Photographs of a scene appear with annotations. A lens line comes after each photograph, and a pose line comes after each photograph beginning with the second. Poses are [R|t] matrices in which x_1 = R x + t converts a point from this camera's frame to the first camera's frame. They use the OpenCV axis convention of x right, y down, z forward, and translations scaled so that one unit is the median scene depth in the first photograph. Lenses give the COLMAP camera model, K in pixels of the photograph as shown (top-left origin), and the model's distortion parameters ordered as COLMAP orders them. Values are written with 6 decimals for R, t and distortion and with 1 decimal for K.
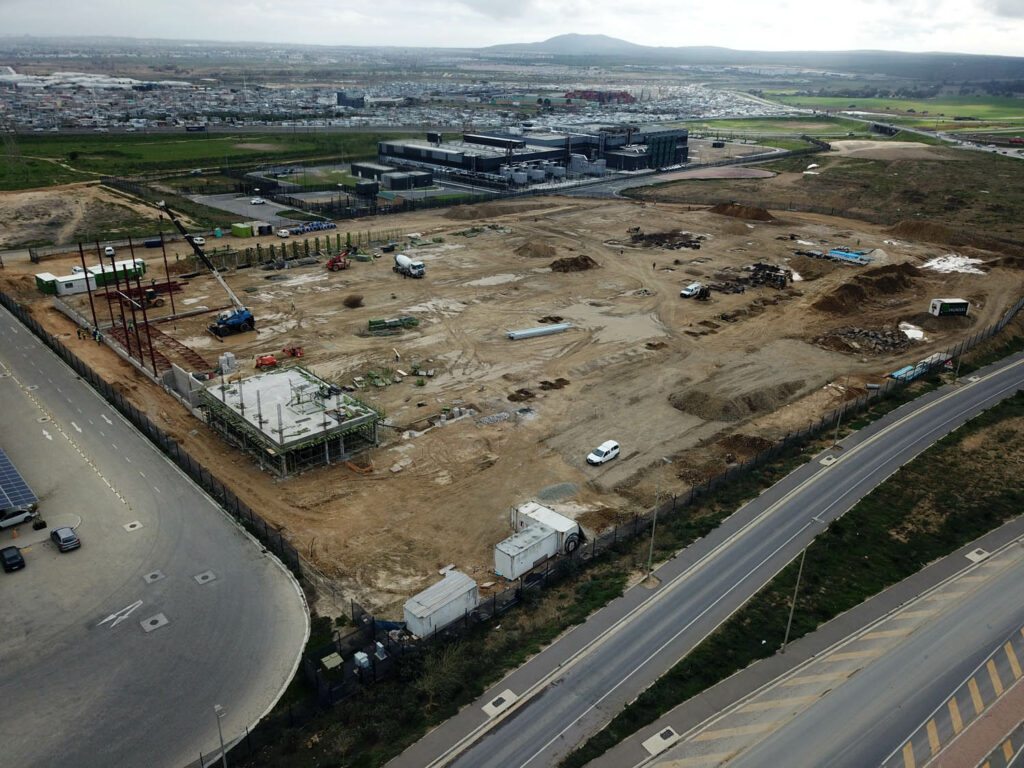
lens RADIAL K [[779.4, 0, 513.5], [0, 779.4, 383.4], [0, 0, 1]] dist [0.004922, 0.003761]
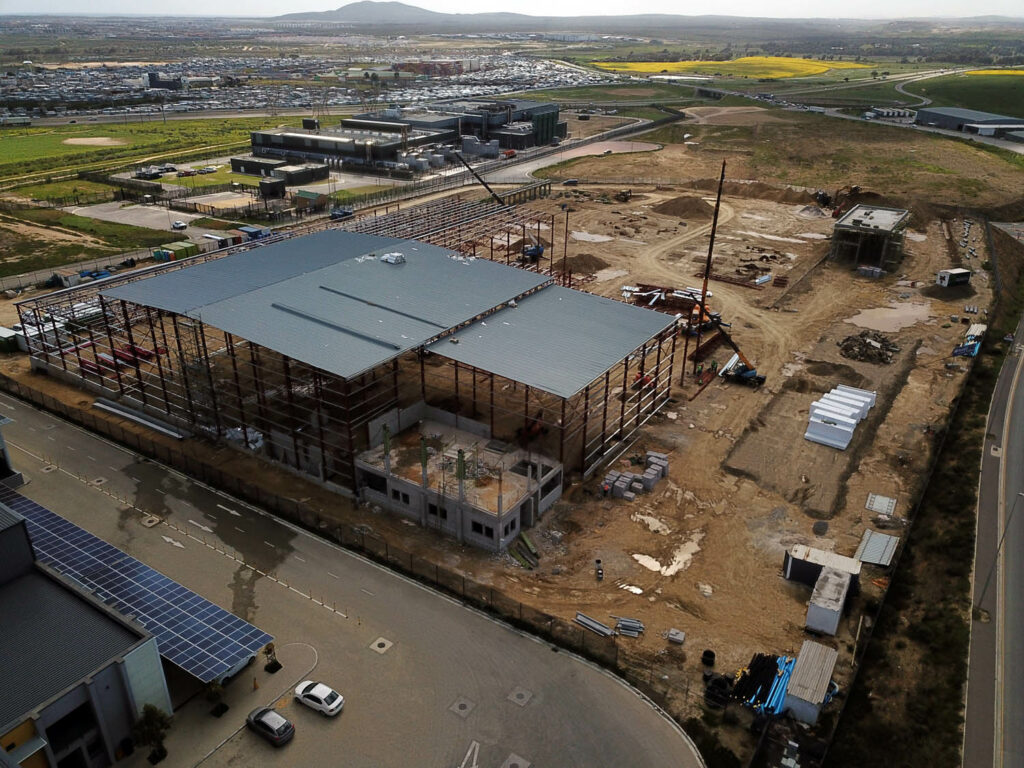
lens RADIAL K [[779.4, 0, 513.5], [0, 779.4, 383.4], [0, 0, 1]] dist [0.004922, 0.003761]
pose [[0.971376, -0.113566, 0.208642, -0.102318], [0.106298, 0.993281, 0.045761, -0.025531], [-0.212437, -0.022273, 0.976921, 0.031084]]
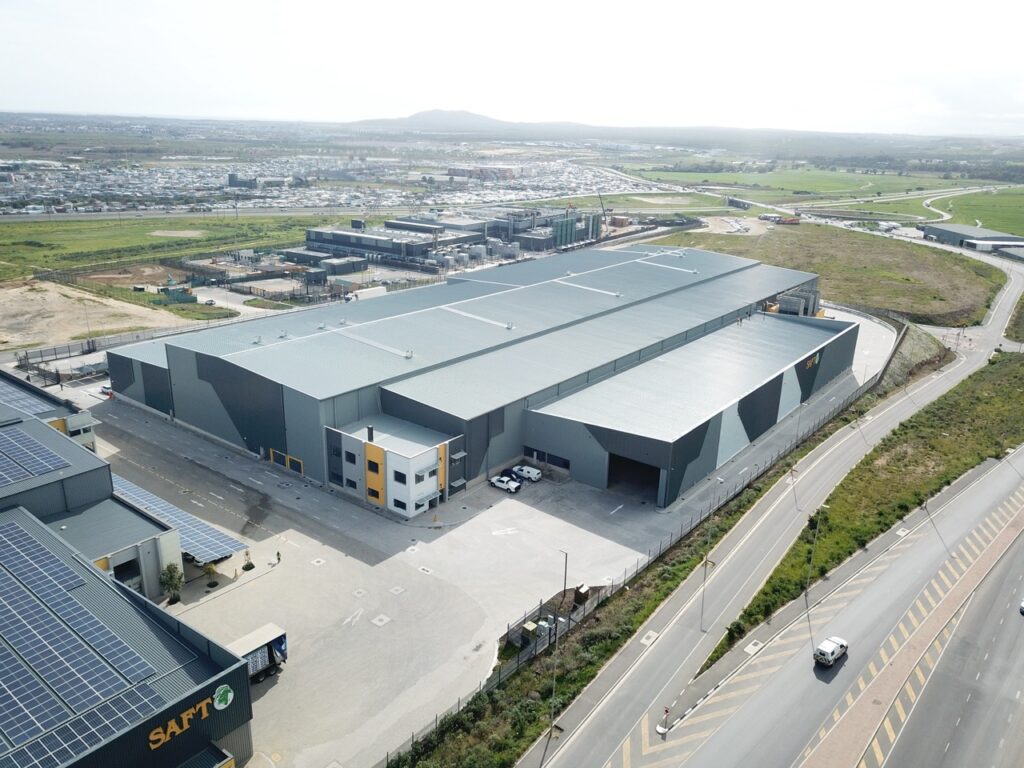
lens RADIAL K [[779.4, 0, 513.5], [0, 779.4, 383.4], [0, 0, 1]] dist [0.004922, 0.003761]
pose [[0.986565, -0.047815, 0.156218, -0.073365], [0.060600, 0.995100, -0.078127, 0.000983], [-0.151717, 0.086544, 0.984628, -0.078948]]
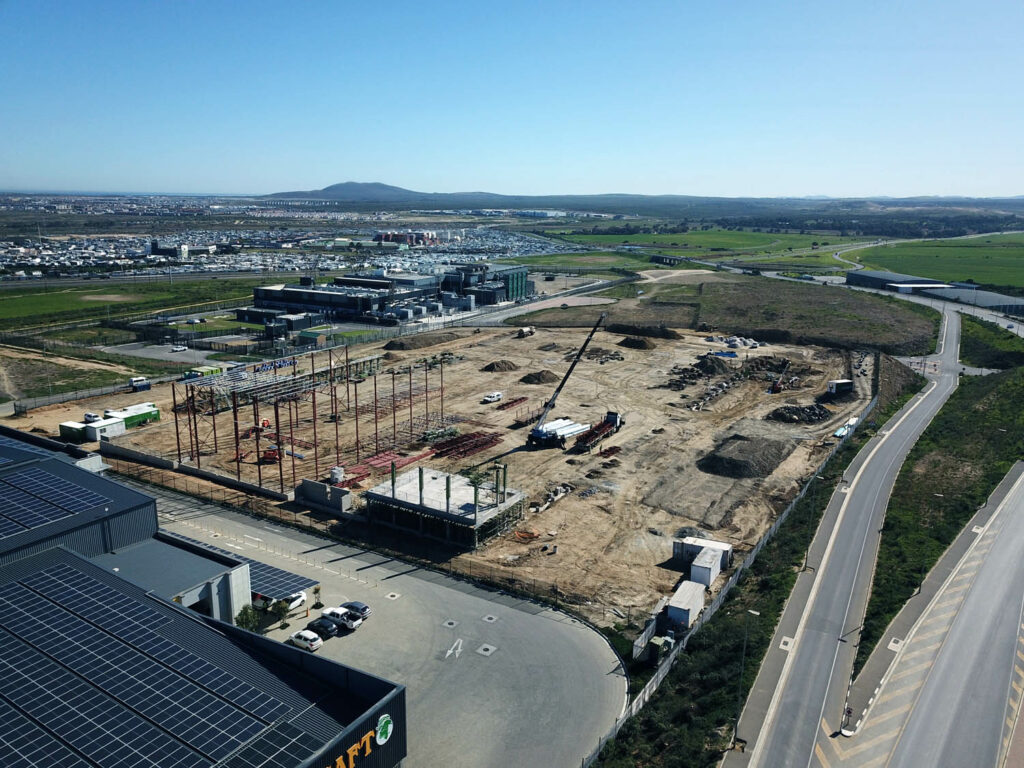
lens RADIAL K [[780.2, 0, 512.9], [0, 780.2, 382.1], [0, 0, 1]] dist [0.009106, -0.003359]
pose [[0.963420, -0.073354, 0.257760, -0.123762], [0.115928, 0.981238, -0.154056, 0.013694], [-0.241623, 0.178302, 0.953848, -0.052542]]
